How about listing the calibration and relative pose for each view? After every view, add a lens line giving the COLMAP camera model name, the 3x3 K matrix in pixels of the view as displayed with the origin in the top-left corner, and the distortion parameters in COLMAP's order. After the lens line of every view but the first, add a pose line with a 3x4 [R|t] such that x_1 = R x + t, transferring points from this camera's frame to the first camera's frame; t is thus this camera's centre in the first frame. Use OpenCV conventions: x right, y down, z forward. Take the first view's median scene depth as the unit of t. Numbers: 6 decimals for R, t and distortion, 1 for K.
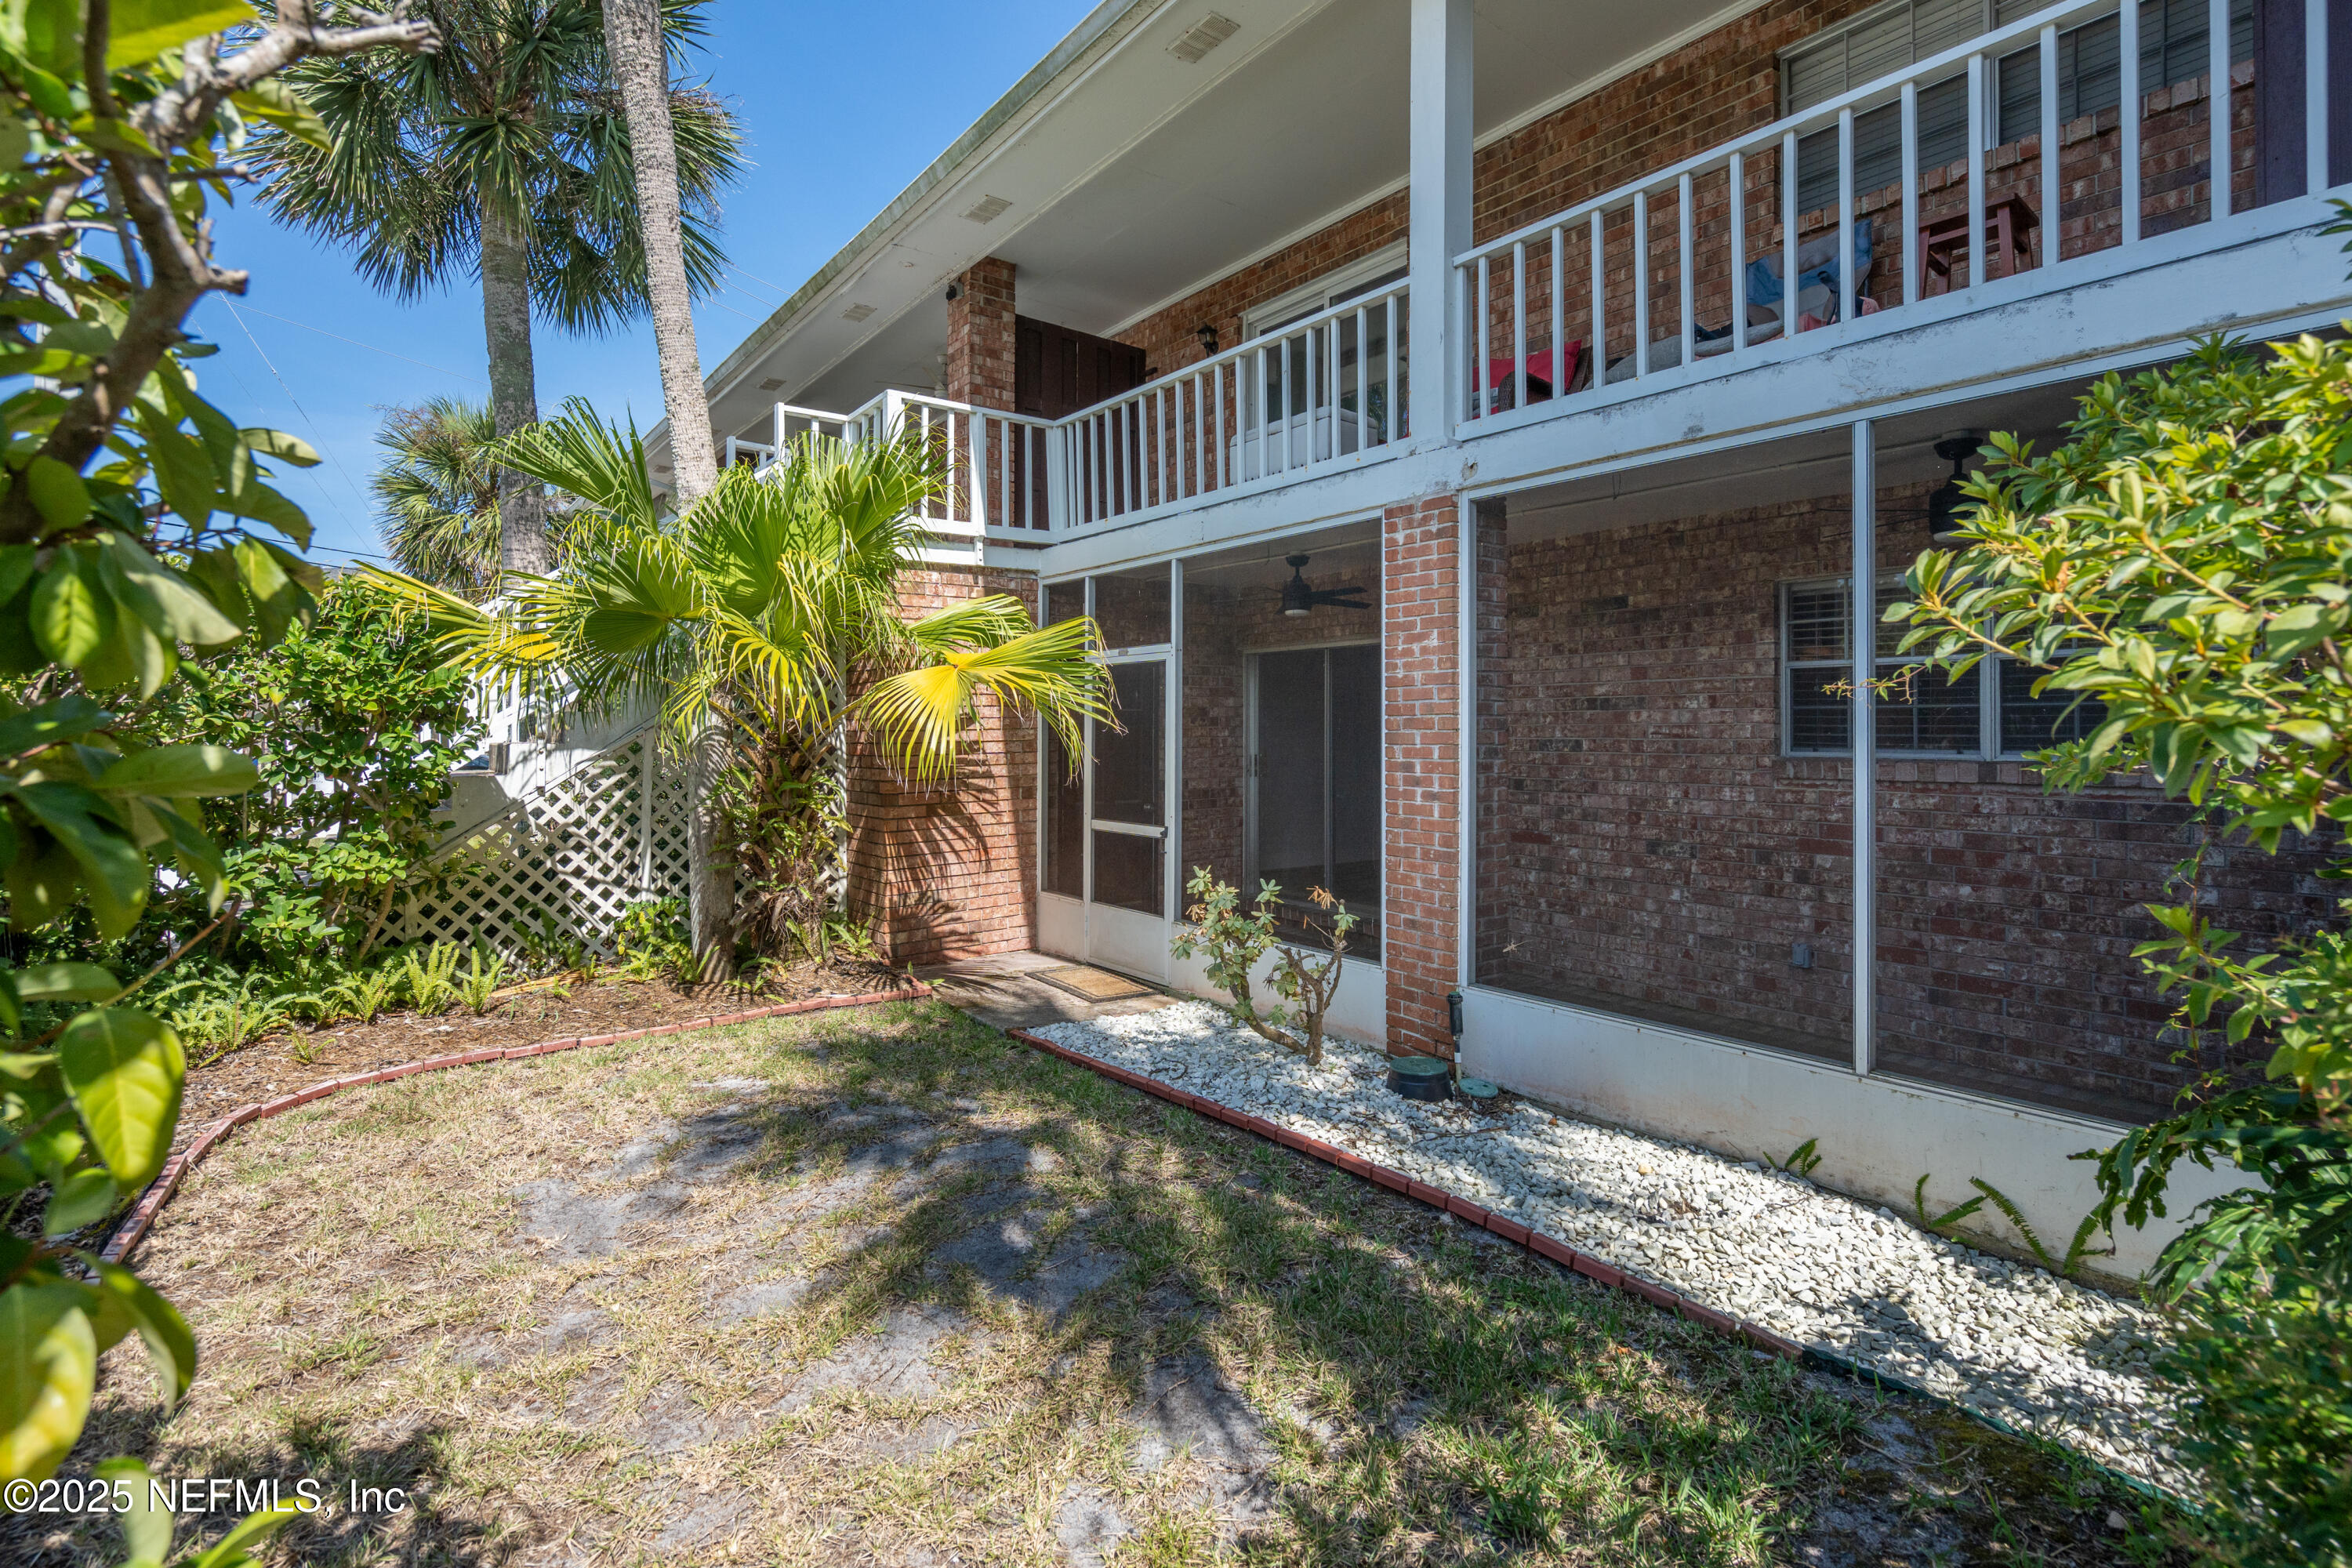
lens RADIAL K [[1091.6, 0, 1184.6], [0, 1091.6, 741.5], [0, 0, 1]] dist [-0.000331, -0.000425]
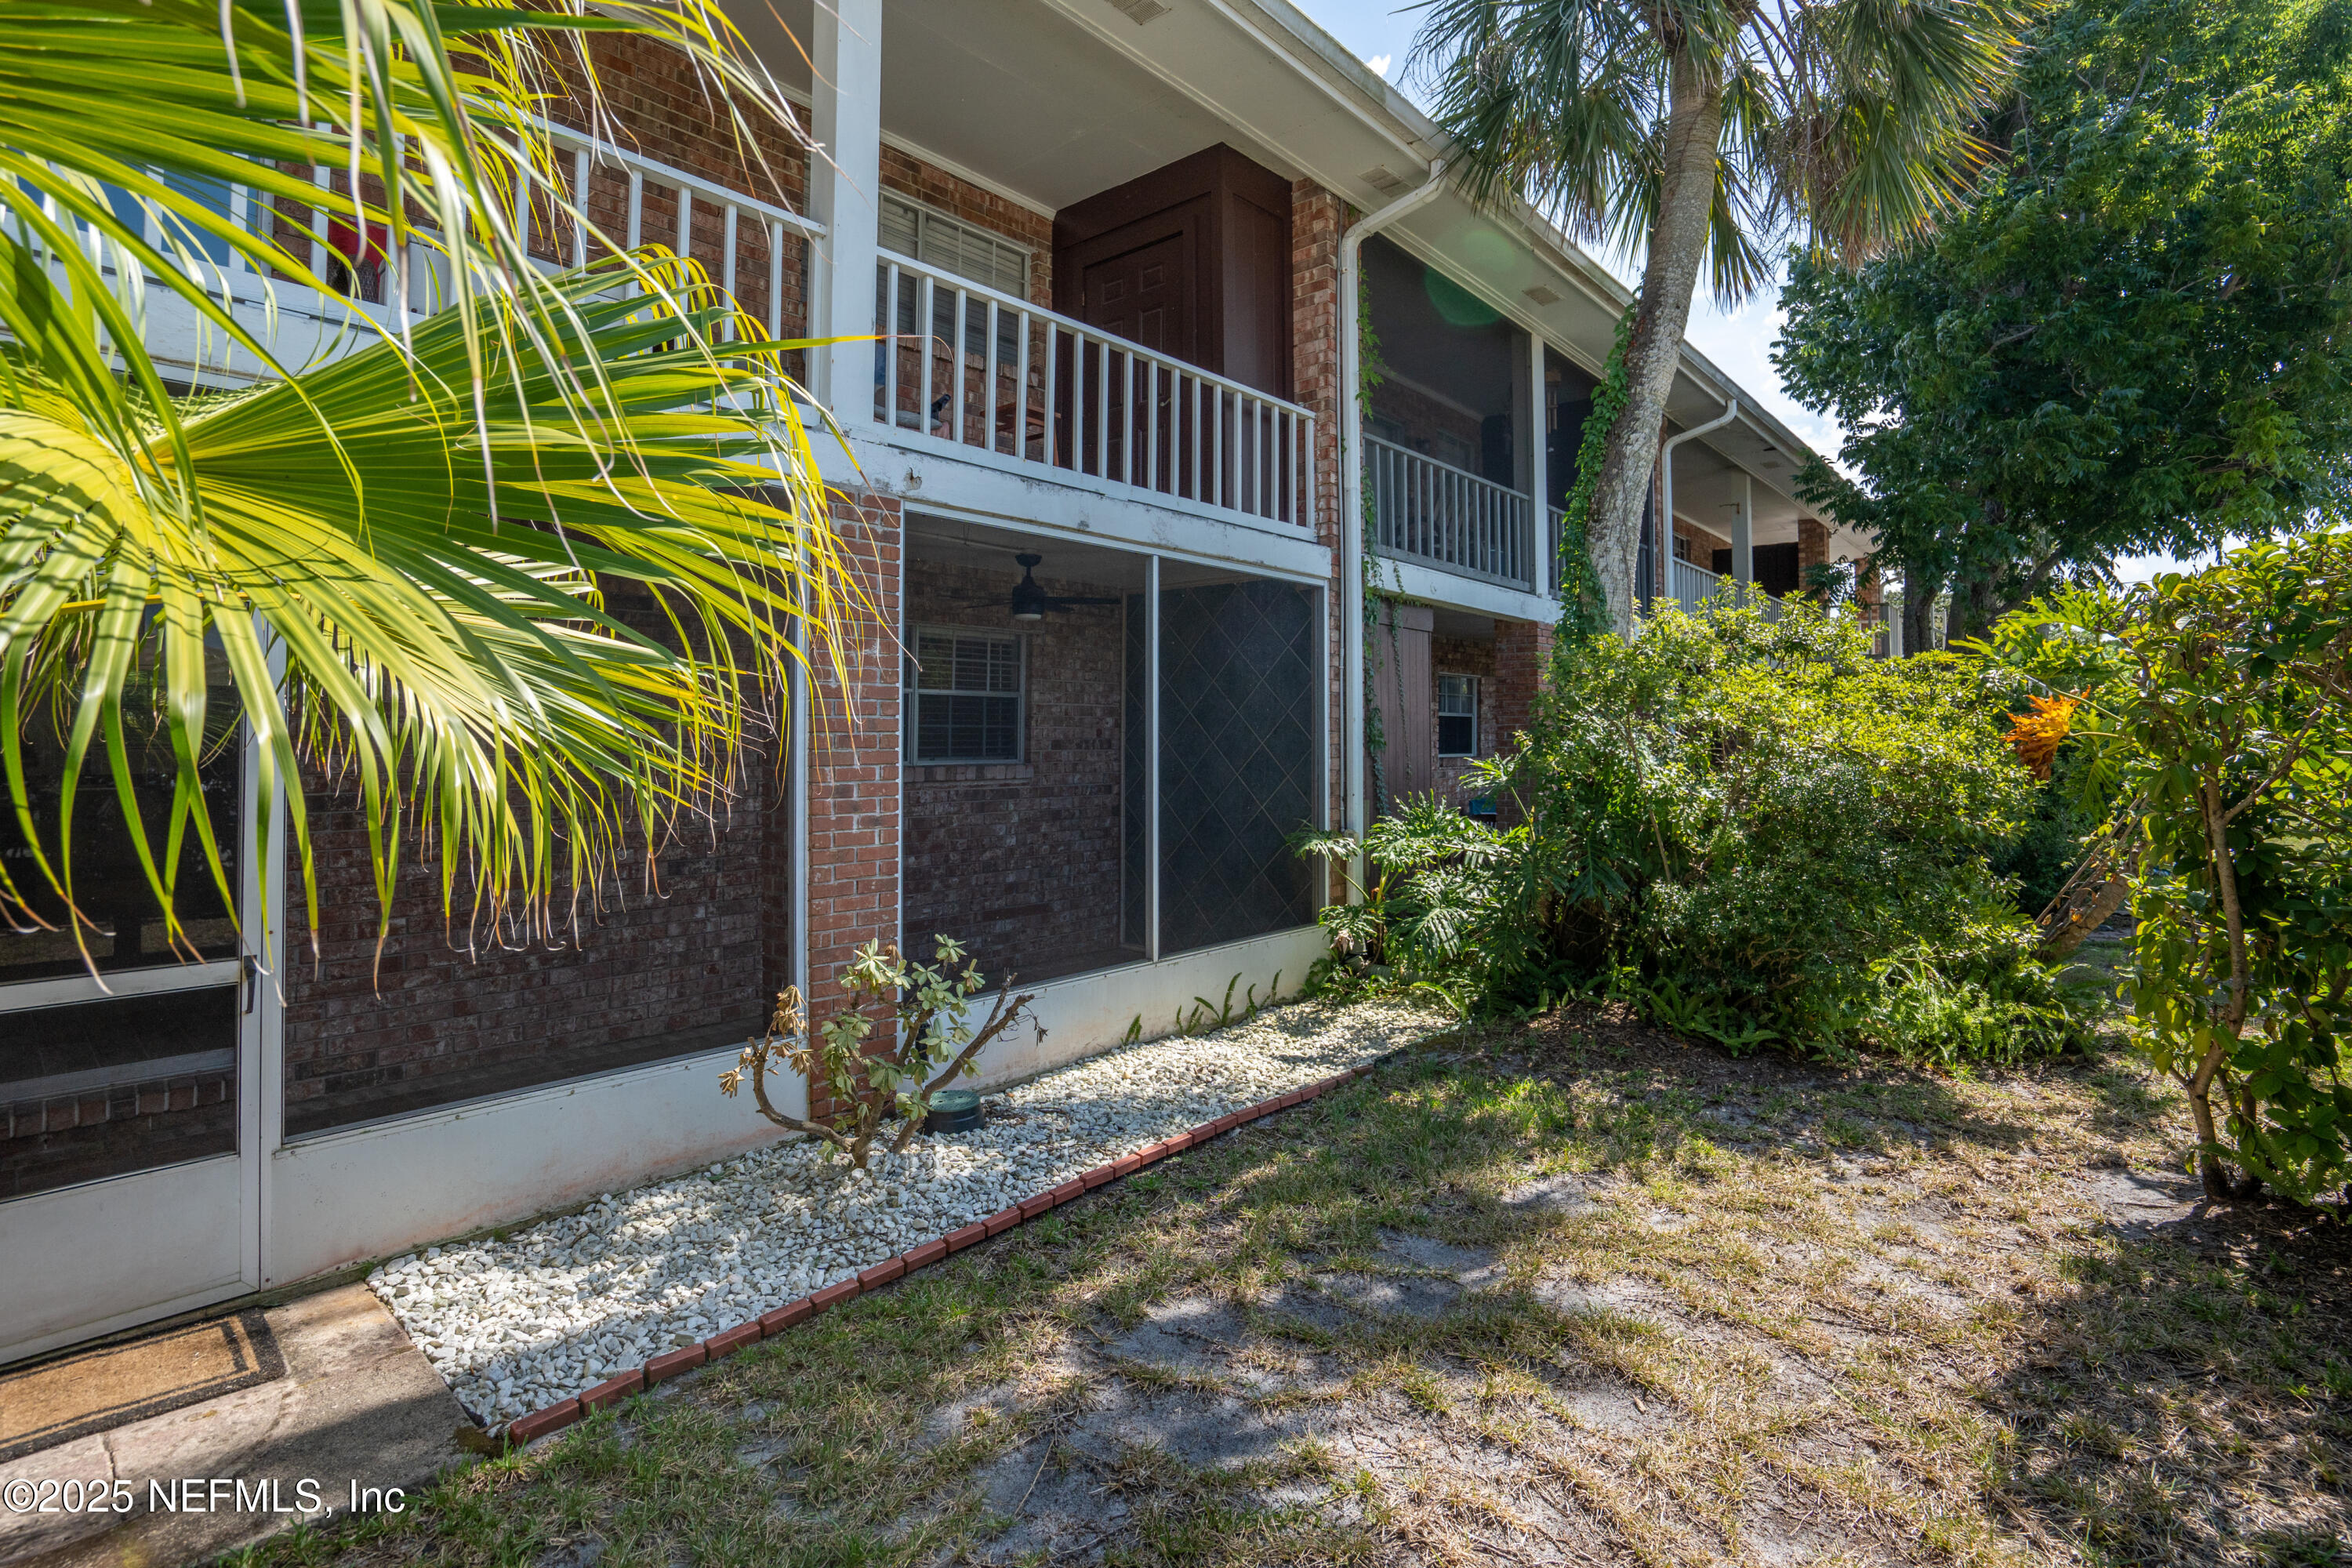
lens RADIAL K [[1091.6, 0, 1184.6], [0, 1091.6, 741.5], [0, 0, 1]] dist [-0.000331, -0.000425]
pose [[-0.175122, 0.002062, 0.984545, -0.760017], [0.007174, 0.999974, -0.000818, -0.014682], [-0.984521, 0.006920, -0.175133, 0.967326]]
